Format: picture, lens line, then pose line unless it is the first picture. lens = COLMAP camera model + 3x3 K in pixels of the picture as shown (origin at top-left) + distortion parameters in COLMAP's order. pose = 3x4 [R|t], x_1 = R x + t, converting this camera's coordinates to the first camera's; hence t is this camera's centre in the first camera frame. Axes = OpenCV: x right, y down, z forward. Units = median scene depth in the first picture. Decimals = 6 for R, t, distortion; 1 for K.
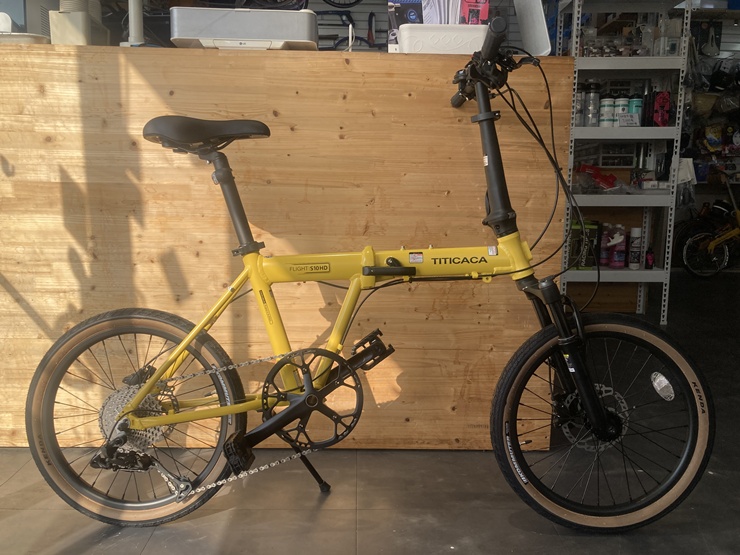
lens RADIAL K [[616.1, 0, 373.4], [0, 616.1, 279.1], [0, 0, 1]] dist [0.023303, -0.028973]
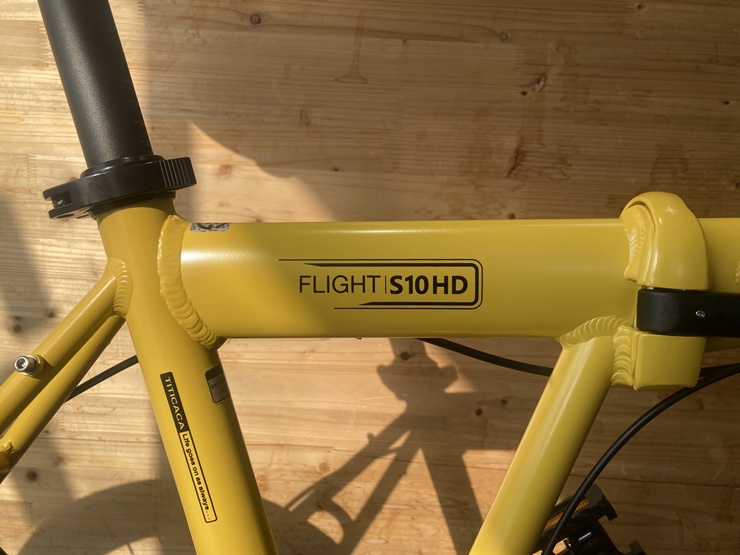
lens RADIAL K [[616.1, 0, 375.3], [0, 616.1, 274.6], [0, 0, 1]] dist [0.023303, -0.028973]
pose [[0.998751, 0.040330, -0.029494, -0.080057], [-0.039282, 0.998605, 0.035295, -0.022722], [0.030876, -0.034092, 0.998942, 0.615529]]
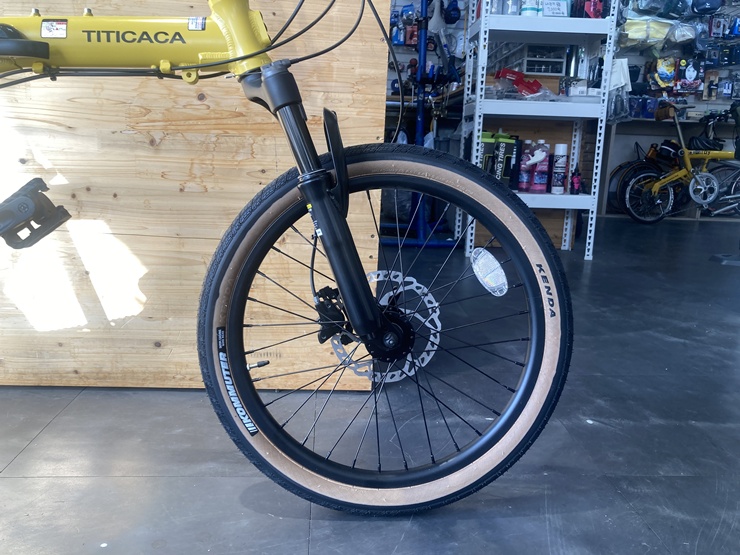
lens RADIAL K [[616.1, 0, 384.7], [0, 616.1, 278.3], [0, 0, 1]] dist [0.023303, -0.028973]
pose [[0.997462, 0.018537, 0.068745, 0.257911], [-0.022237, 0.998323, 0.053443, 0.118508], [-0.067639, -0.054836, 0.996202, 0.329722]]
